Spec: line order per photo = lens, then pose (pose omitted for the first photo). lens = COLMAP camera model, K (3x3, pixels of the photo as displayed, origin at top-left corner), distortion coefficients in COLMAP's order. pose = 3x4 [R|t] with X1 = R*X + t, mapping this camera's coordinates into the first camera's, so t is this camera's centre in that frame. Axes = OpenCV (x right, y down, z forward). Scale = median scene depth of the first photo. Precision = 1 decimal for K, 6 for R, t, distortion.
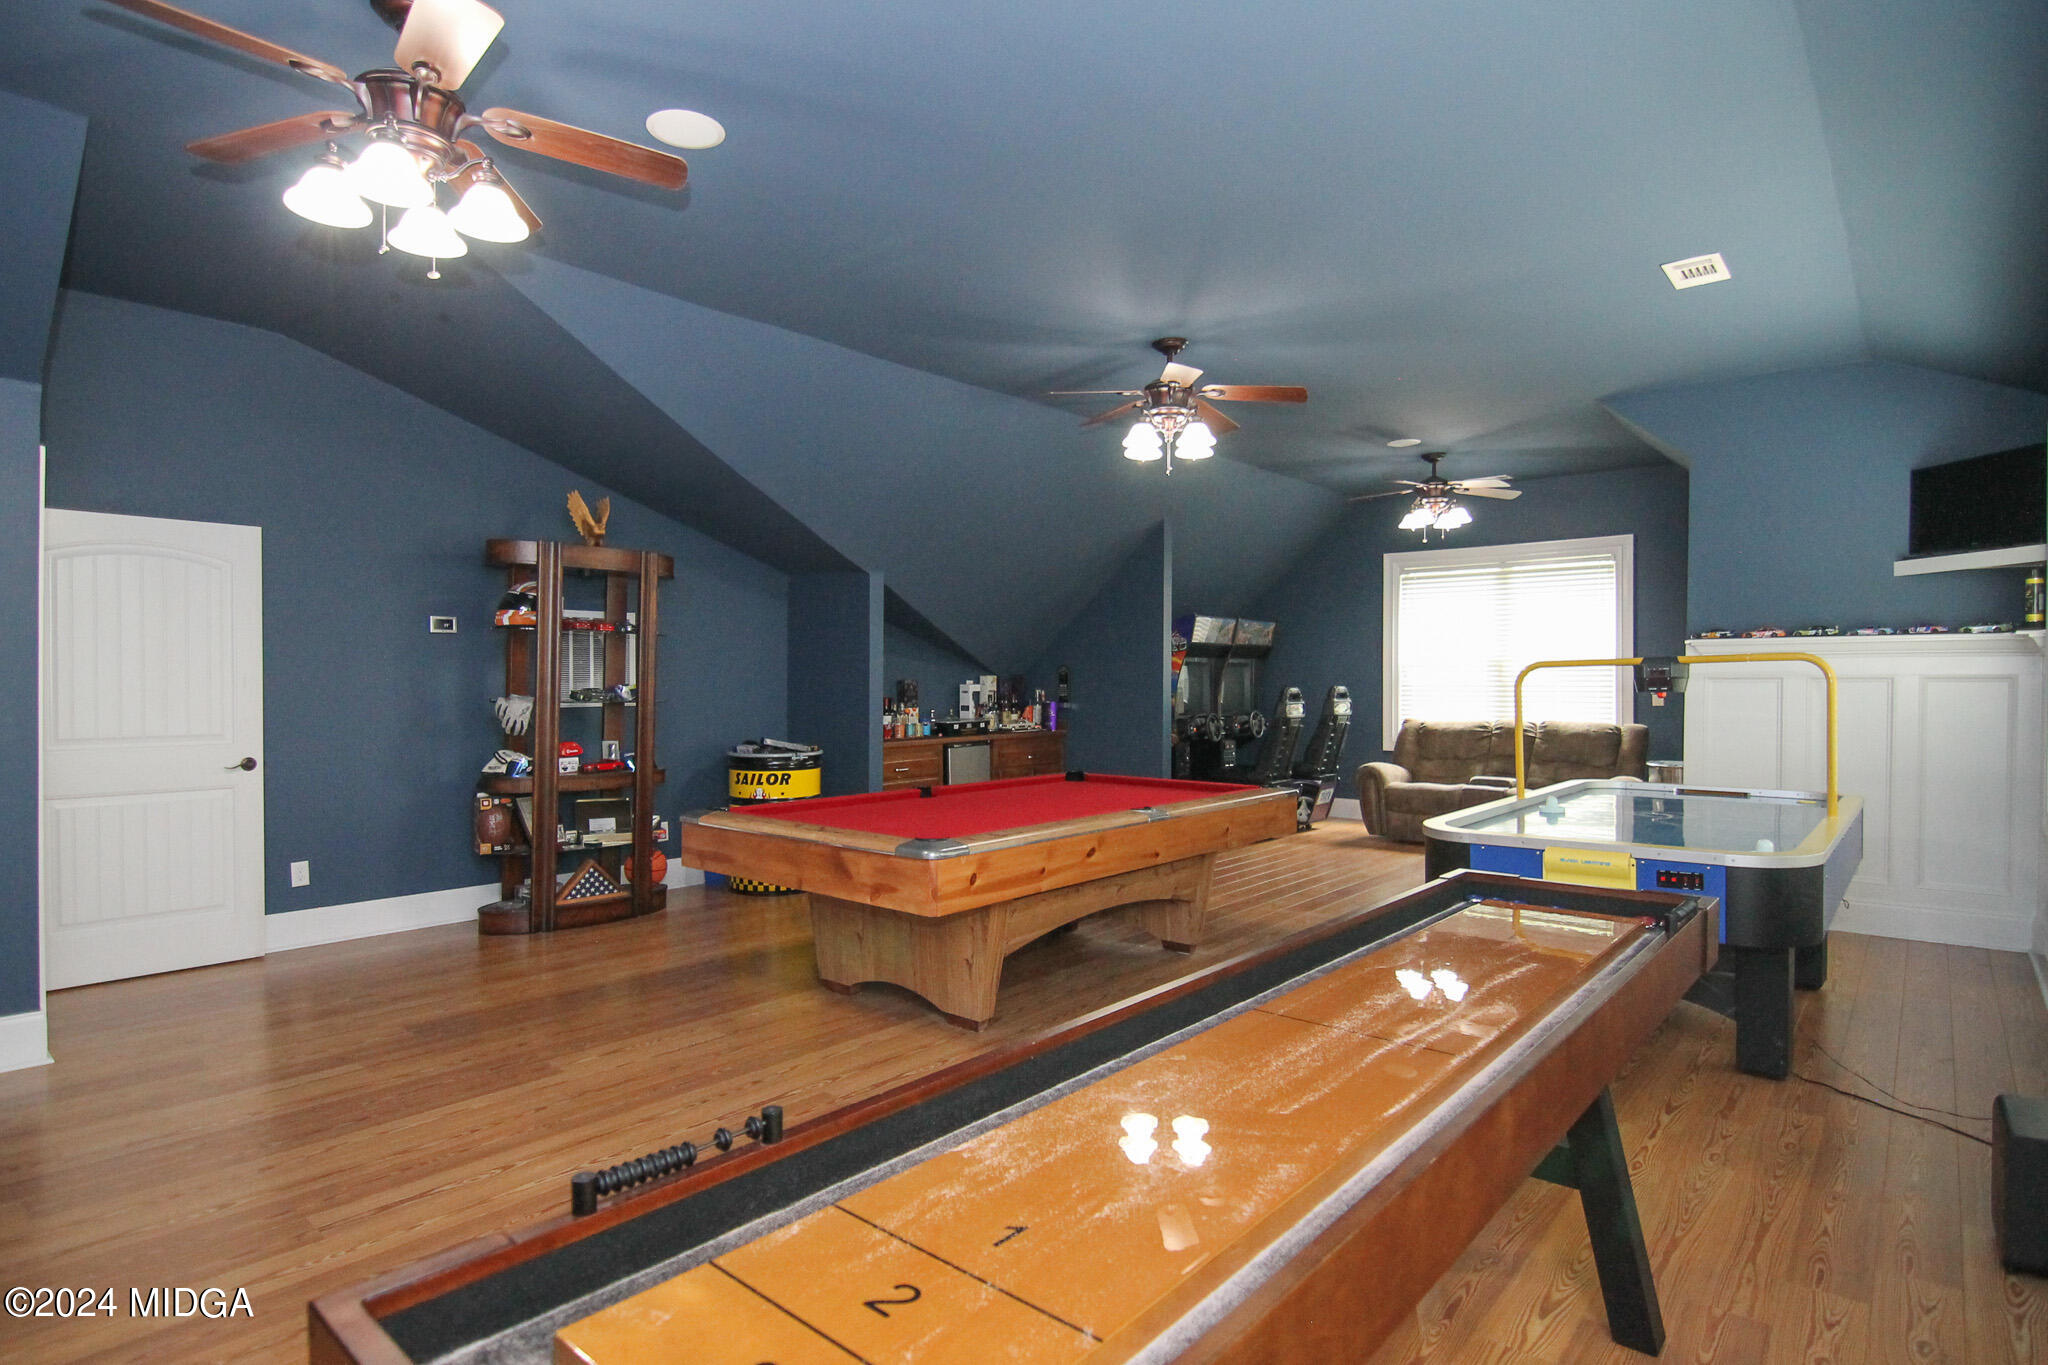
lens RADIAL K [[1075.7, 0, 1004.8], [0, 1075.7, 684.4], [0, 0, 1]] dist [-0.004212, -0.000326]
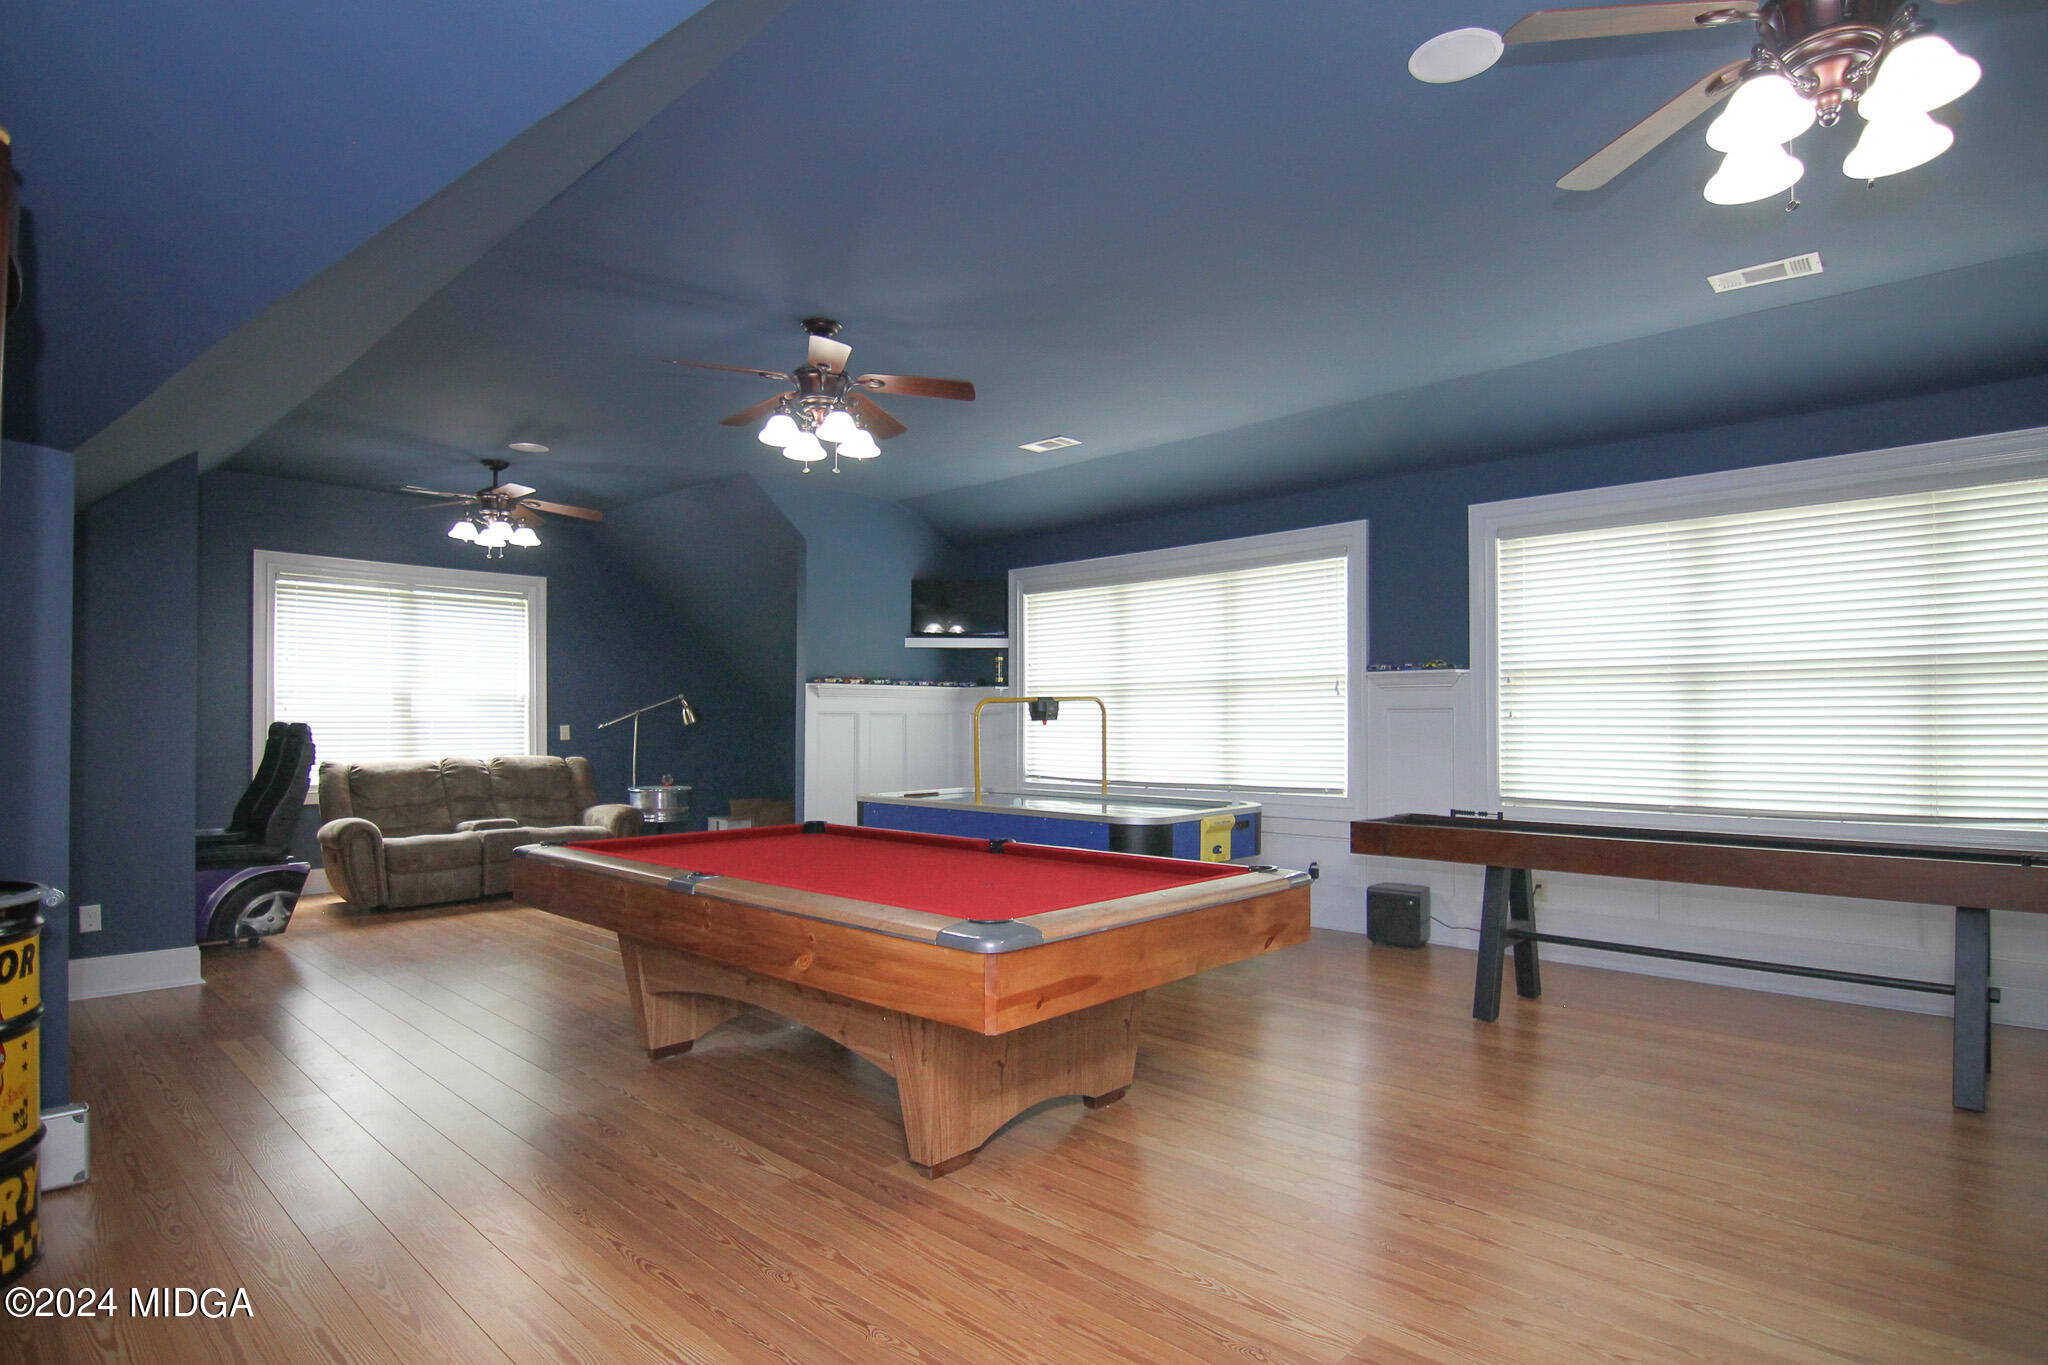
lens RADIAL K [[1075.7, 0, 1004.8], [0, 1075.7, 692.9], [0, 0, 1]] dist [-0.004212, -0.000326]
pose [[0.058365, 0.029837, 0.997849, -0.643805], [0.003816, 0.999539, -0.030111, 0.010014], [-0.998288, 0.005565, 0.058224, 0.726030]]
